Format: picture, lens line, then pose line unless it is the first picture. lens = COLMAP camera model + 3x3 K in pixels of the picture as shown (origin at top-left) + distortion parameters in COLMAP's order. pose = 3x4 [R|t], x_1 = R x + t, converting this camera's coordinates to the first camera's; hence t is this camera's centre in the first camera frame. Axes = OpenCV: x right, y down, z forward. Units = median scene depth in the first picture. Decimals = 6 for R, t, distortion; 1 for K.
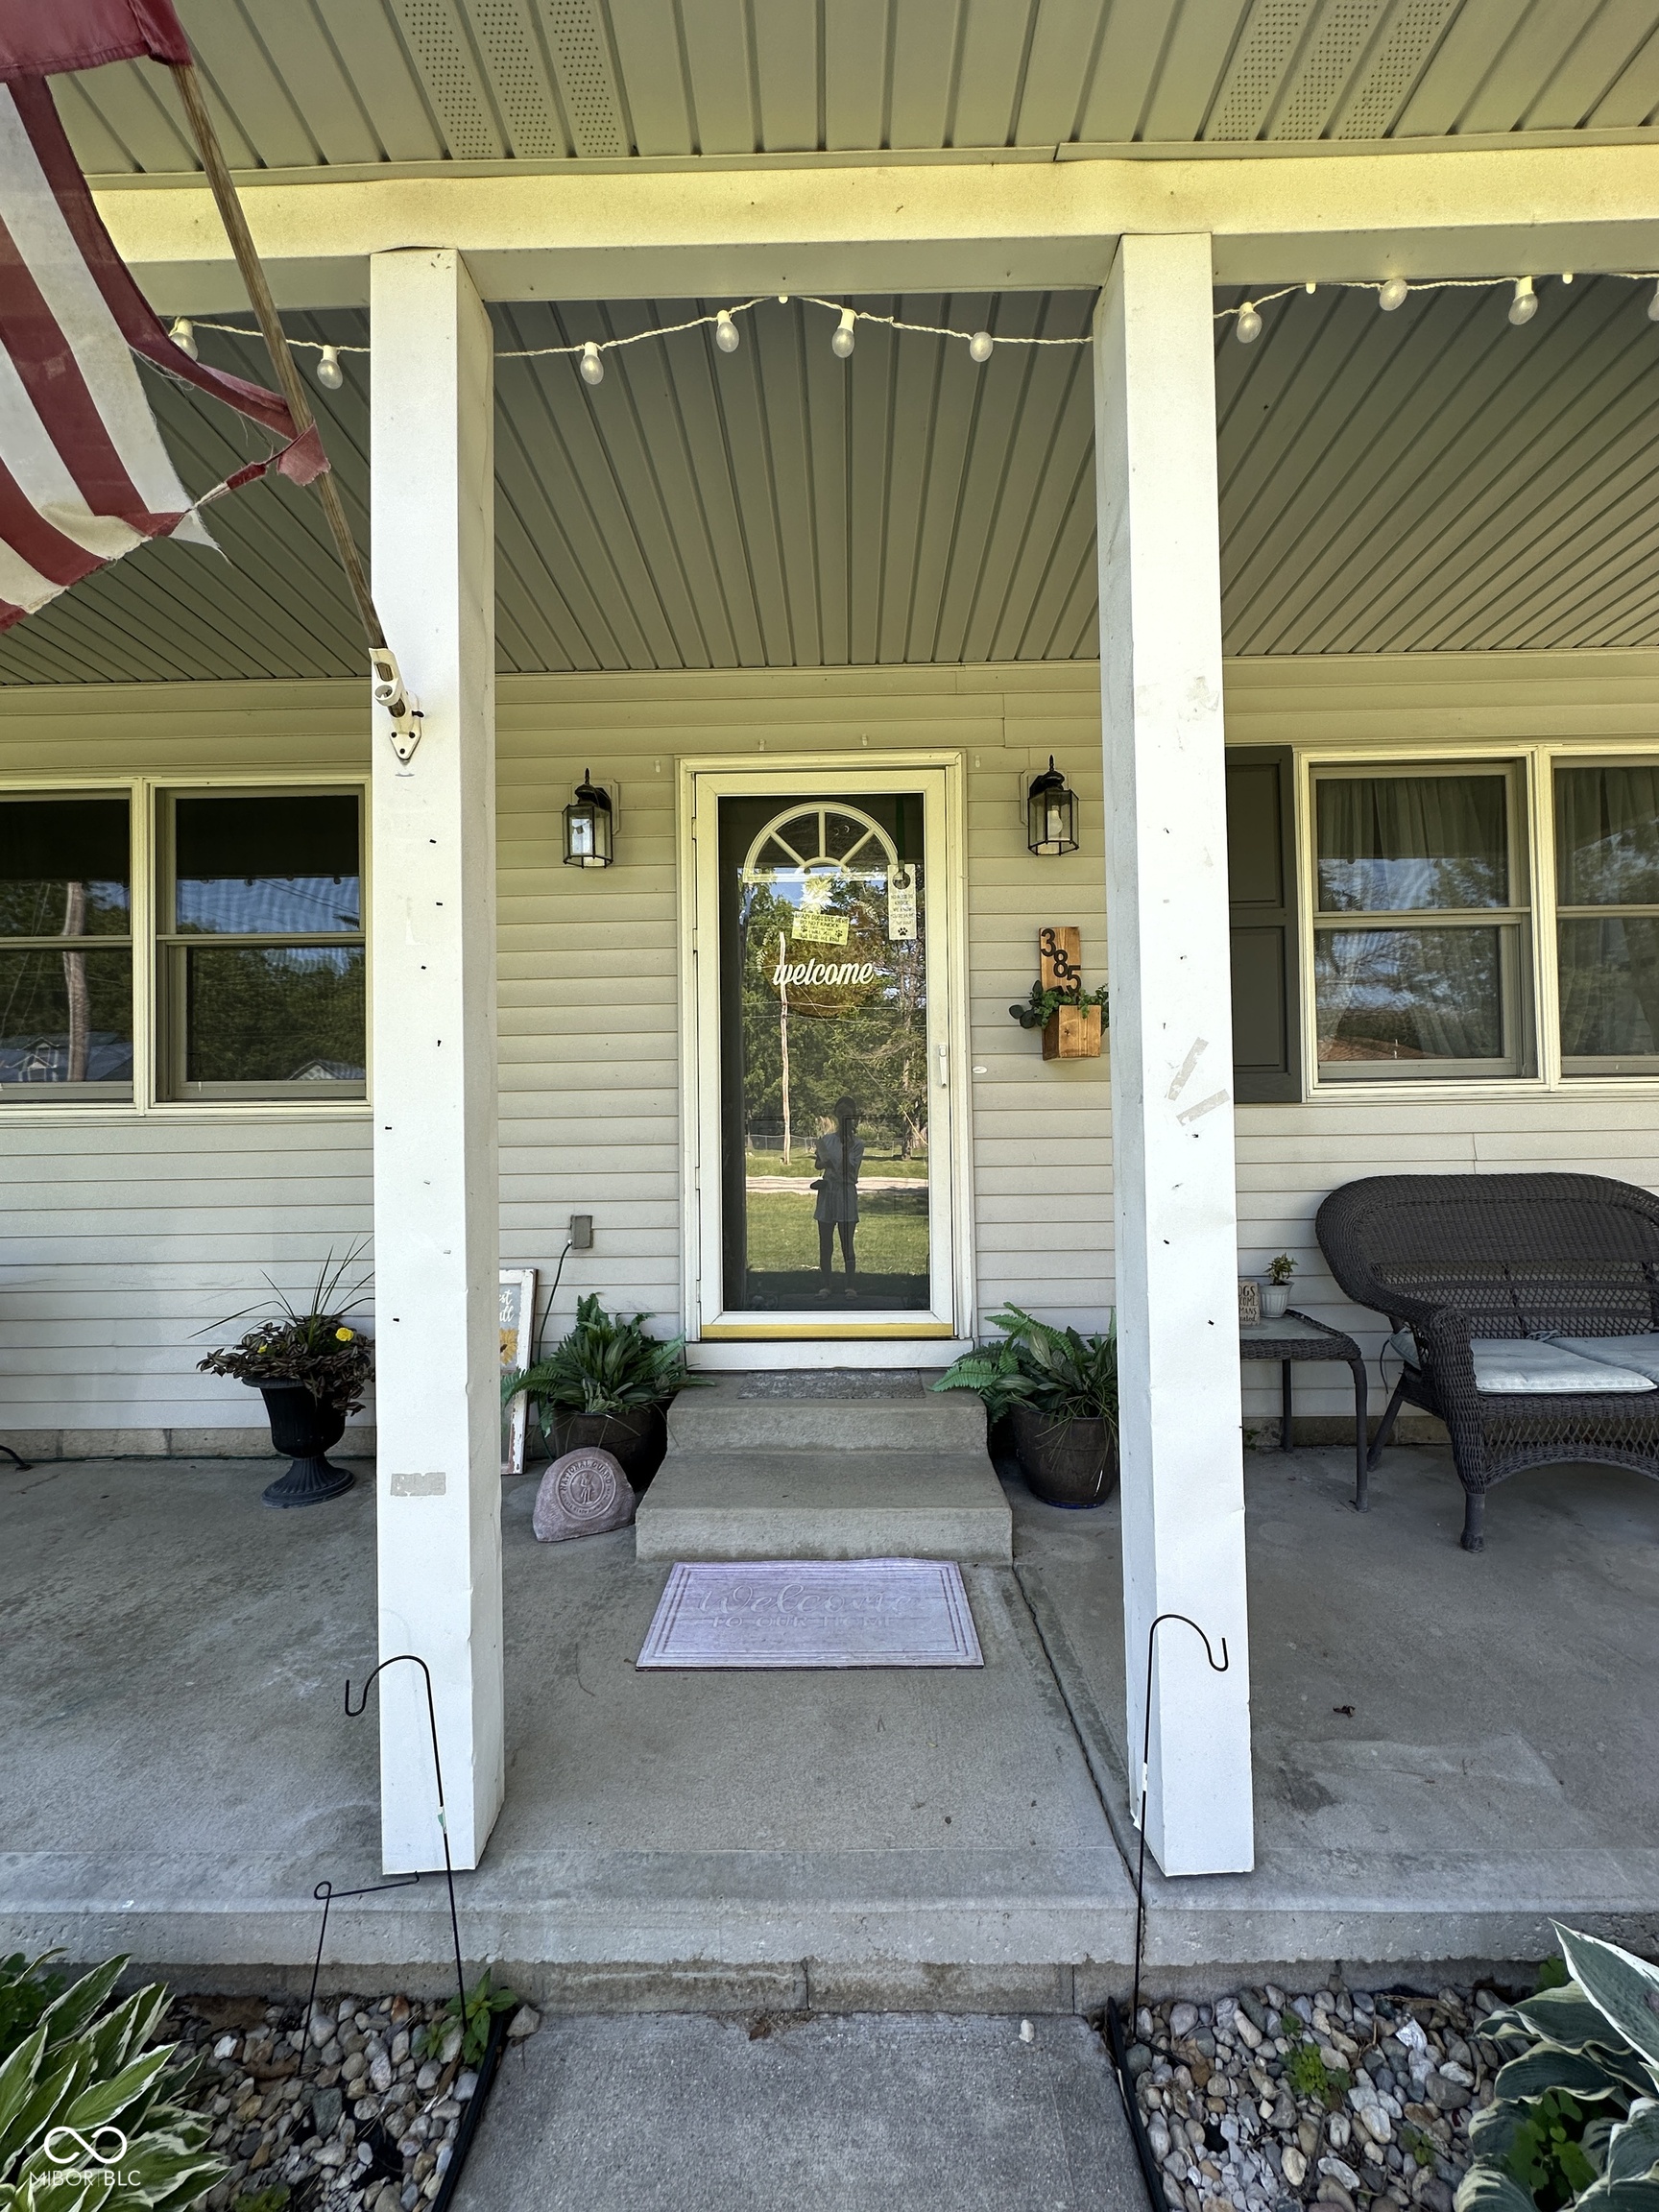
lens RADIAL K [[879.6, 0, 832.2], [0, 879.6, 1096.6], [0, 0, 1]] dist [-0.001053, -0.000240]
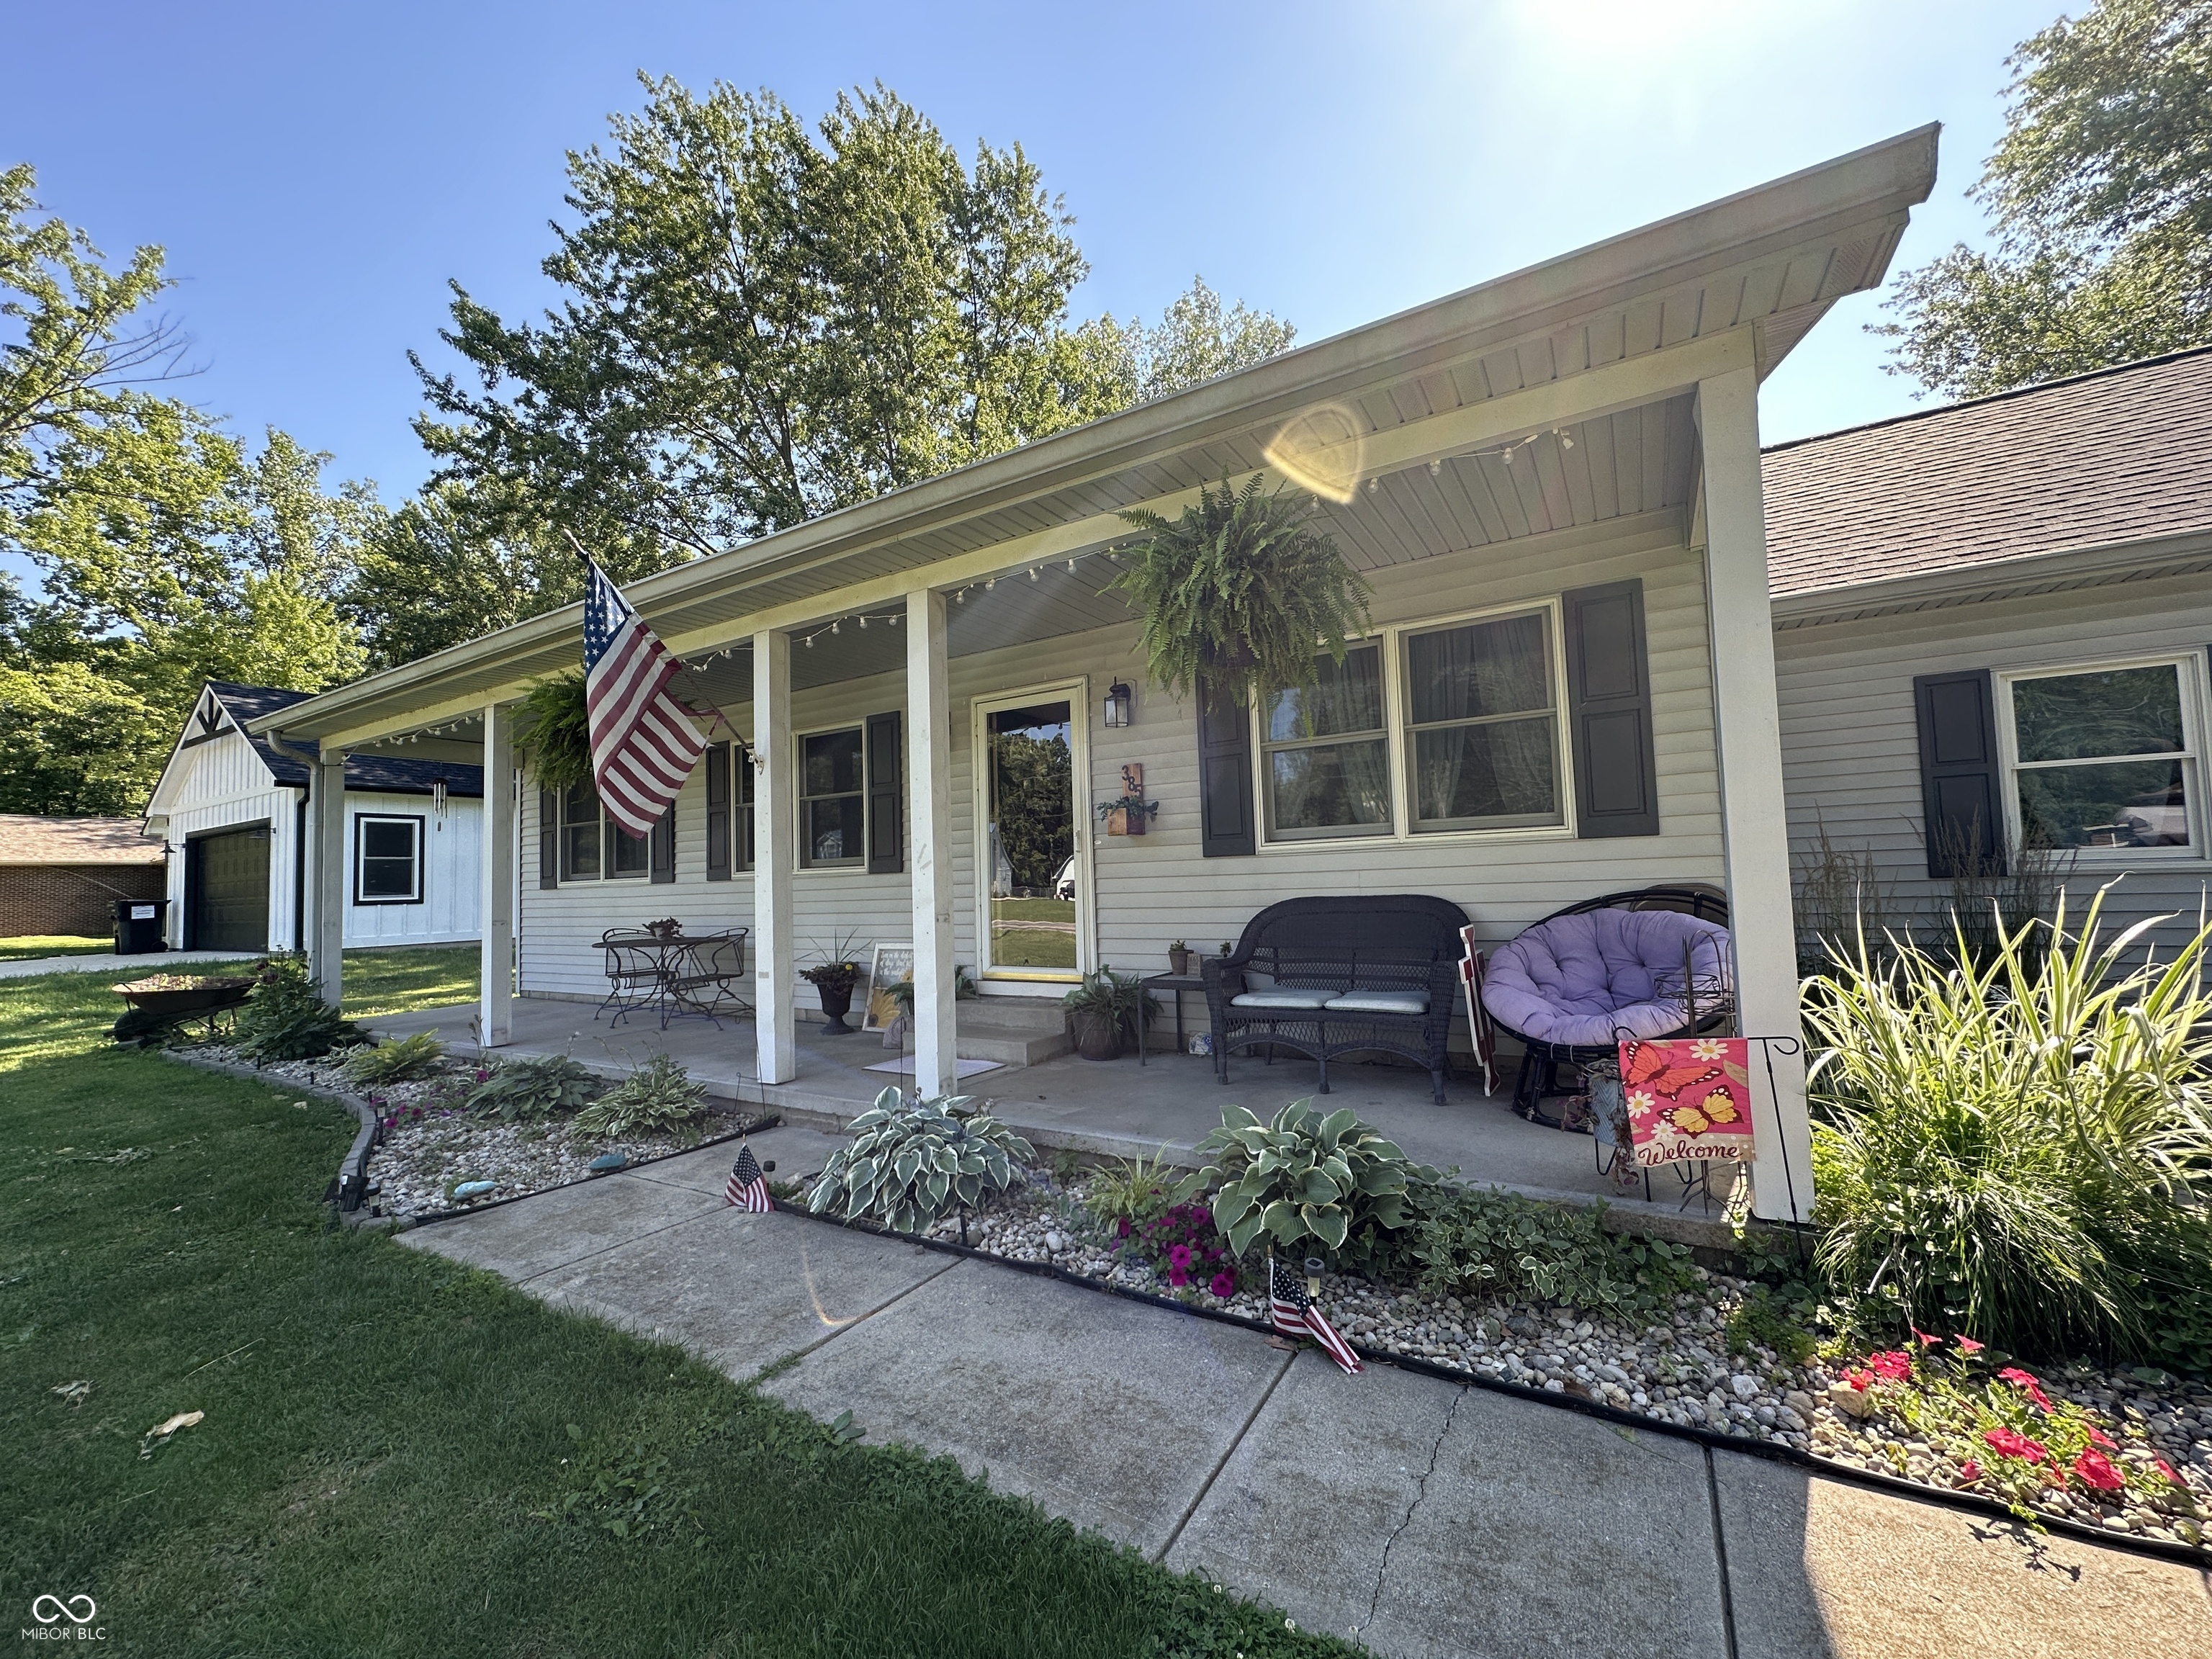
lens RADIAL K [[879.6, 0, 1111.4], [0, 879.6, 831.9], [0, 0, 1]] dist [-0.001053, -0.000240]
pose [[0.863841, -0.043094, -0.501917, 1.163330], [0.035188, 0.999063, -0.025218, -0.005486], [0.502533, 0.004123, 0.864548, -0.633123]]
